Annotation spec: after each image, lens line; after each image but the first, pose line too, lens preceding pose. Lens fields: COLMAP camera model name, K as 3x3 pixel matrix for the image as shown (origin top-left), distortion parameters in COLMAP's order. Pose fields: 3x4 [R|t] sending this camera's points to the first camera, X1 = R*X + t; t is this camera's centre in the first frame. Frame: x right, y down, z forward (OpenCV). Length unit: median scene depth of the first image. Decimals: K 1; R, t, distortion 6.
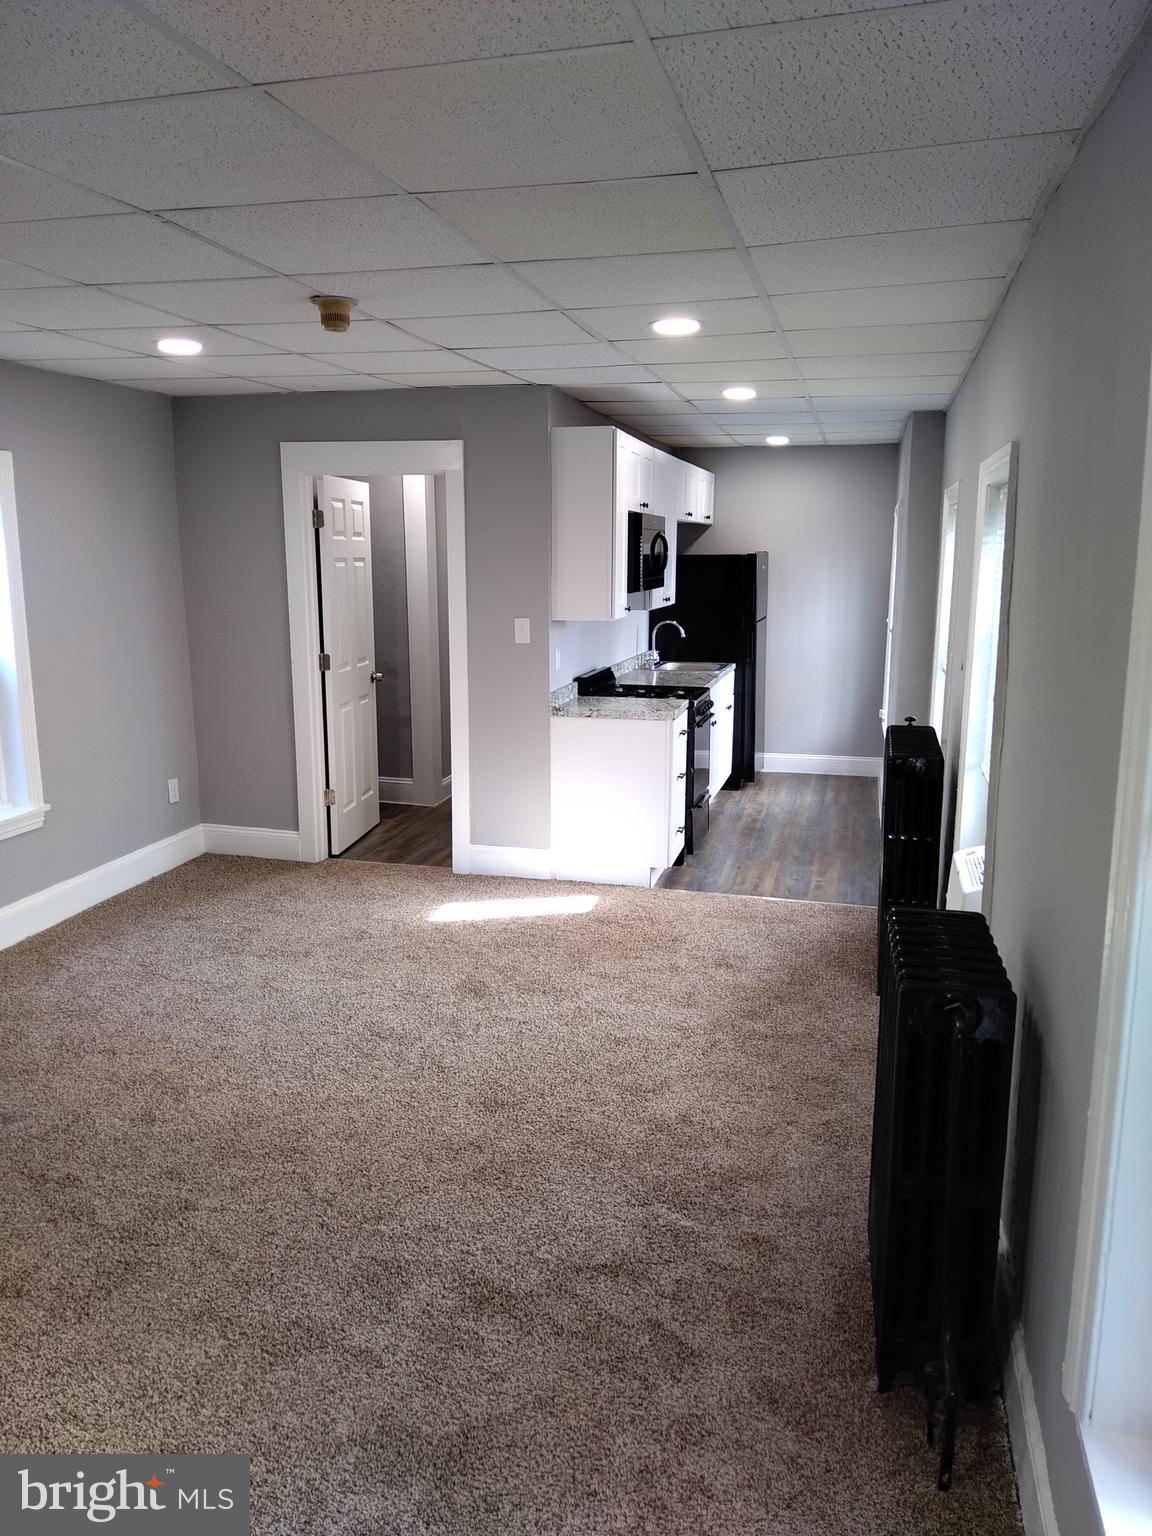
lens RADIAL K [[1127.5, 0, 602.7], [0, 1127.5, 715.2], [0, 0, 1]] dist [0.065099, -0.122556]
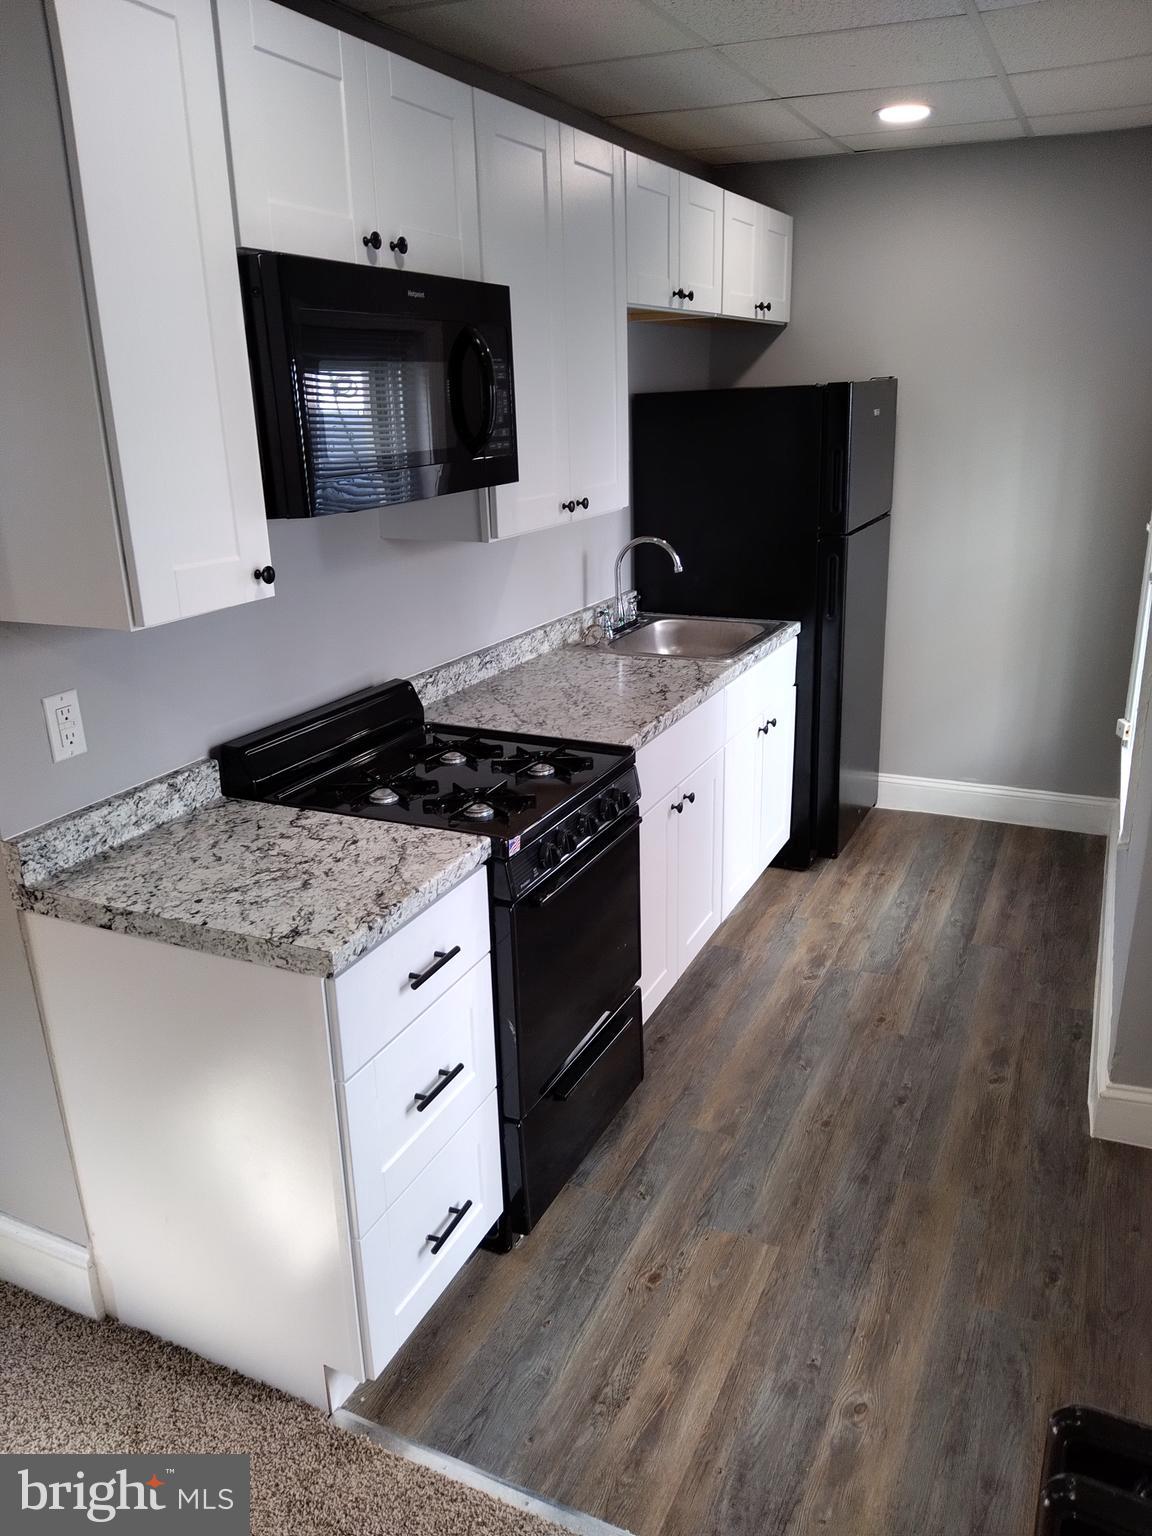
lens RADIAL K [[1127.5, 0, 618.5], [0, 1127.5, 730.5], [0, 0, 1]] dist [0.065099, -0.122556]
pose [[0.982304, 0.031559, -0.184616, 0.156934], [-0.003625, 0.988720, 0.149732, -0.086033], [0.187259, -0.146413, 0.971338, 0.612922]]
